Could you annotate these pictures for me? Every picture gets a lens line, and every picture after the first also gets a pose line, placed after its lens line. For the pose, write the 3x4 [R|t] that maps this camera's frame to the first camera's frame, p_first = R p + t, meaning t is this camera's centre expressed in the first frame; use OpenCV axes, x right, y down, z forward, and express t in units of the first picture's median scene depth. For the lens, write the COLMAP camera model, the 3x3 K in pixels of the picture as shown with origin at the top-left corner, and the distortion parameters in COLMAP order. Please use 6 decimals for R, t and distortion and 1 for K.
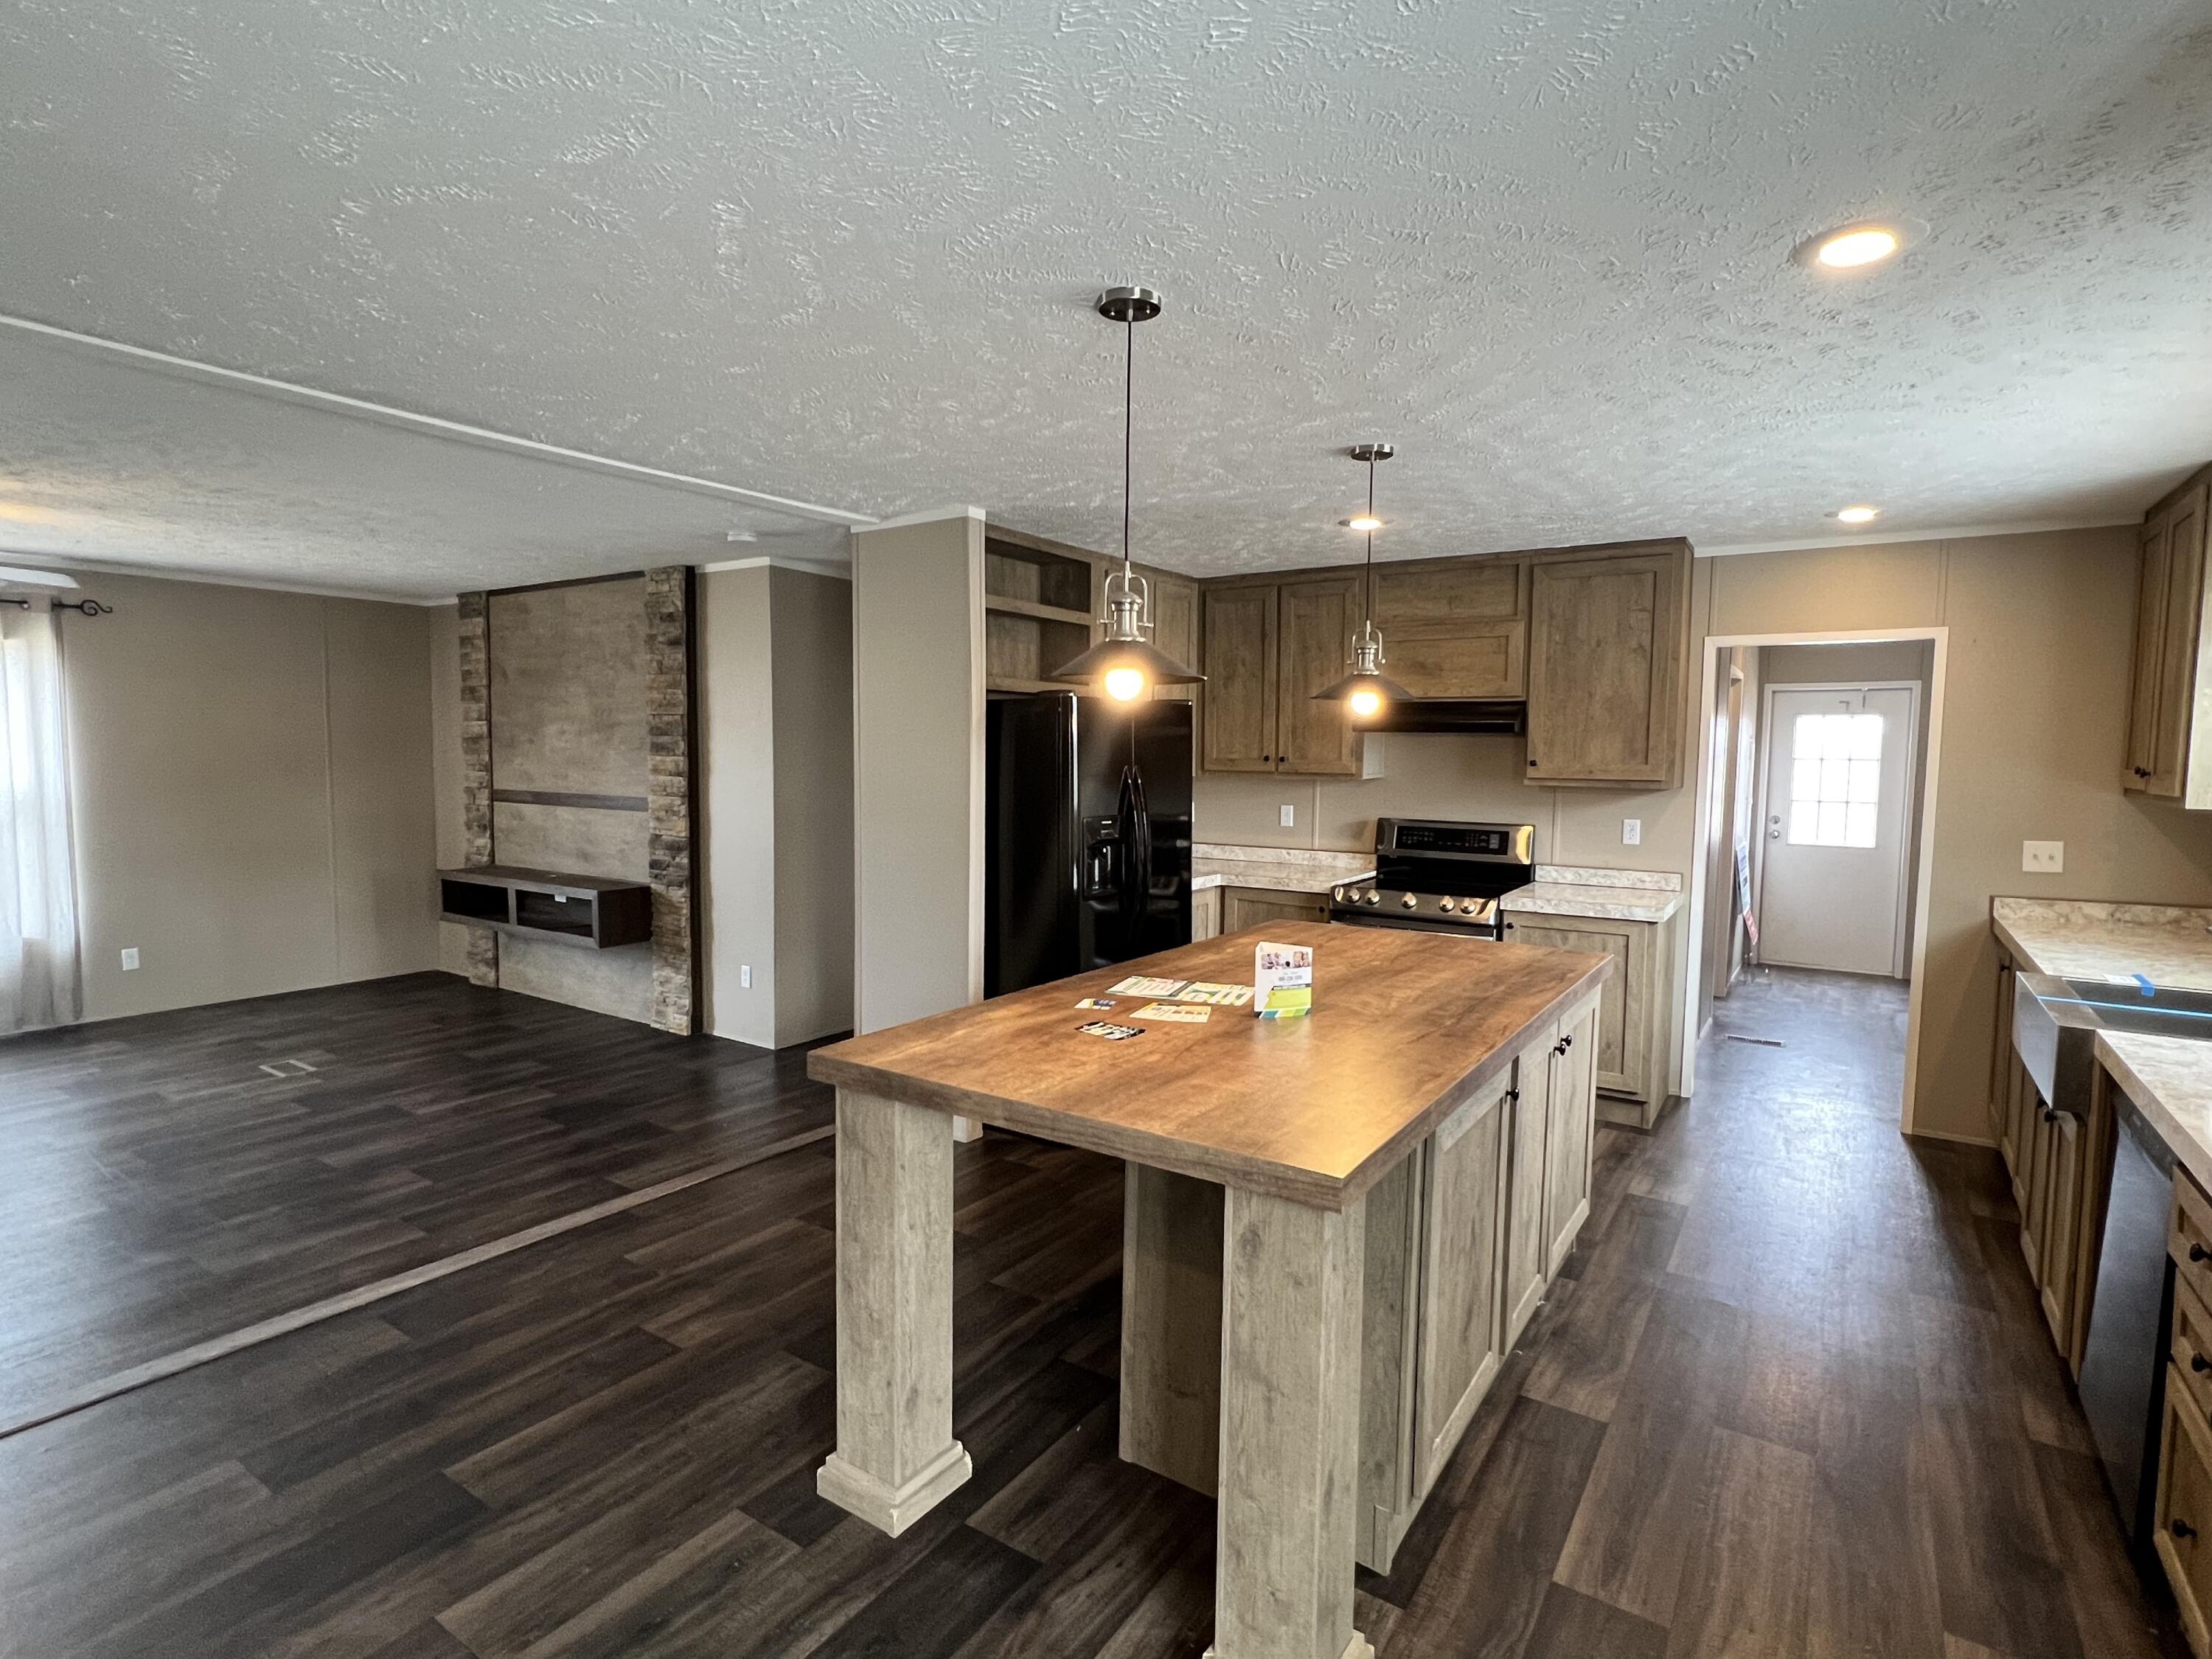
lens RADIAL K [[1124.7, 0, 1102.3], [0, 1124.7, 832.1], [0, 0, 1]] dist [0.003449, 0.001046]
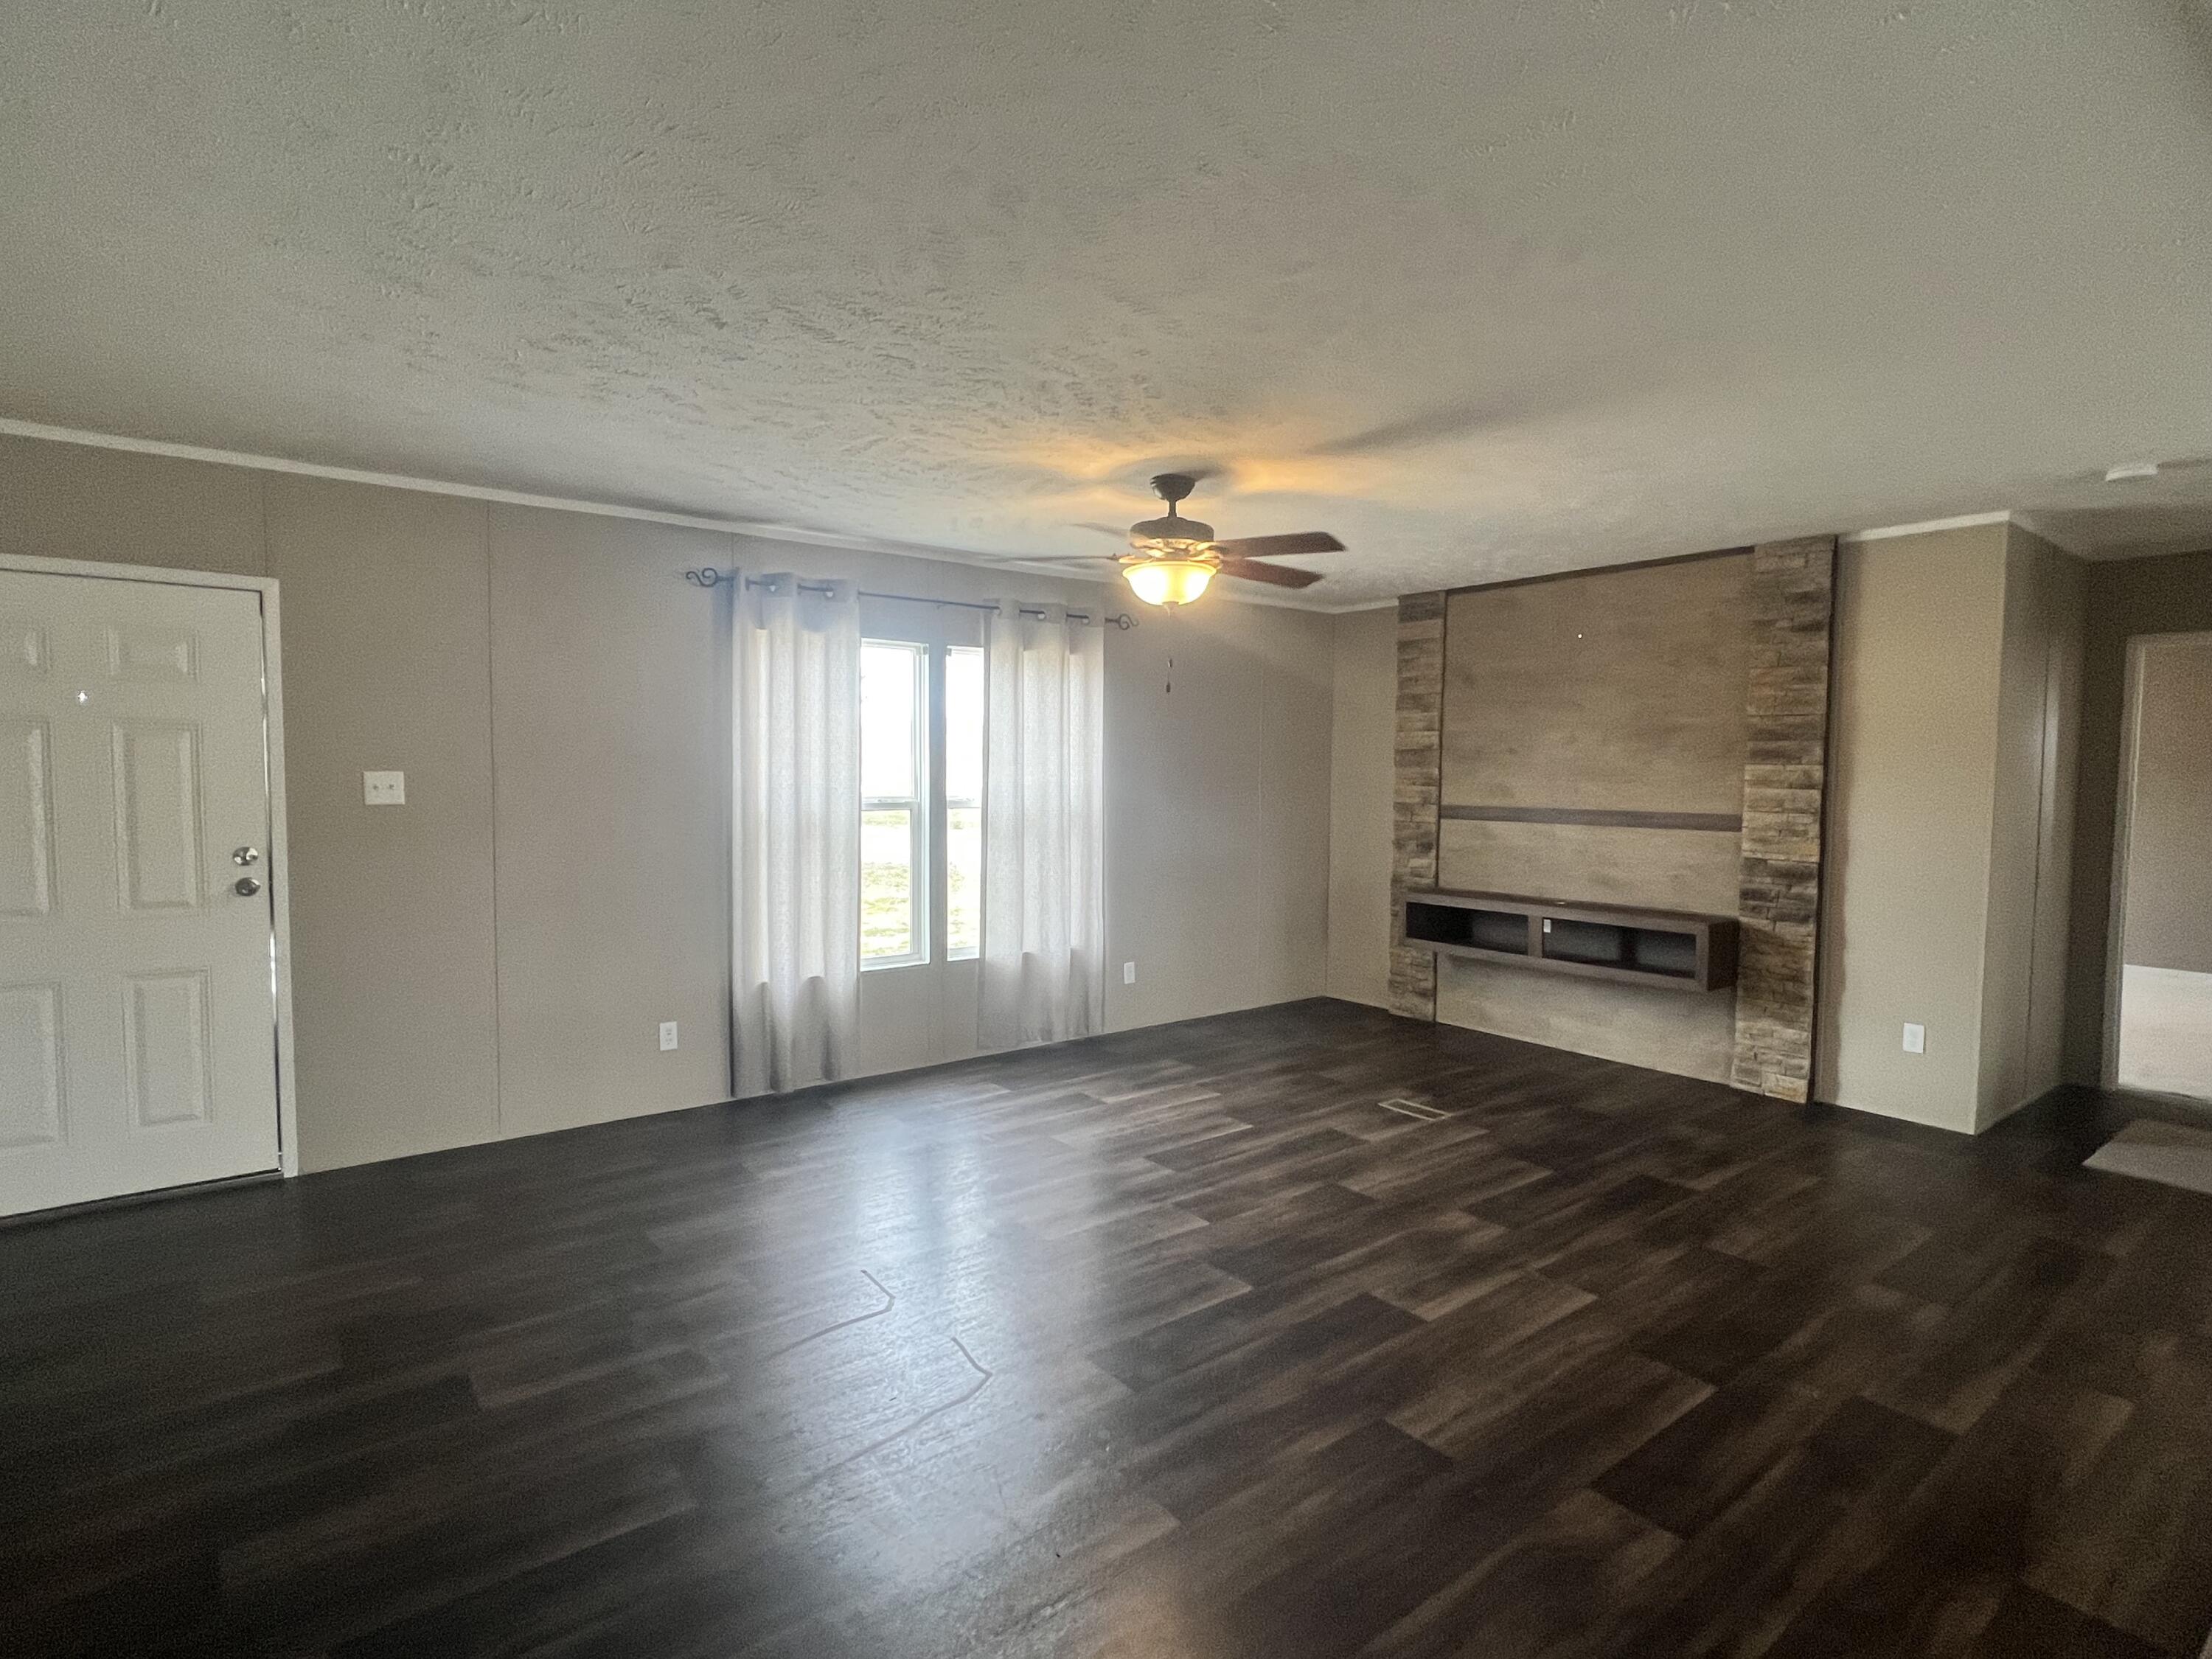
lens RADIAL K [[1124.7, 0, 1105.2], [0, 1124.7, 823.1], [0, 0, 1]] dist [0.003449, 0.001046]
pose [[0.948611, 0.010409, -0.316275, -0.587811], [-0.019771, 0.999456, -0.026405, 0.007519], [0.315828, 0.031301, 0.948300, 0.050631]]
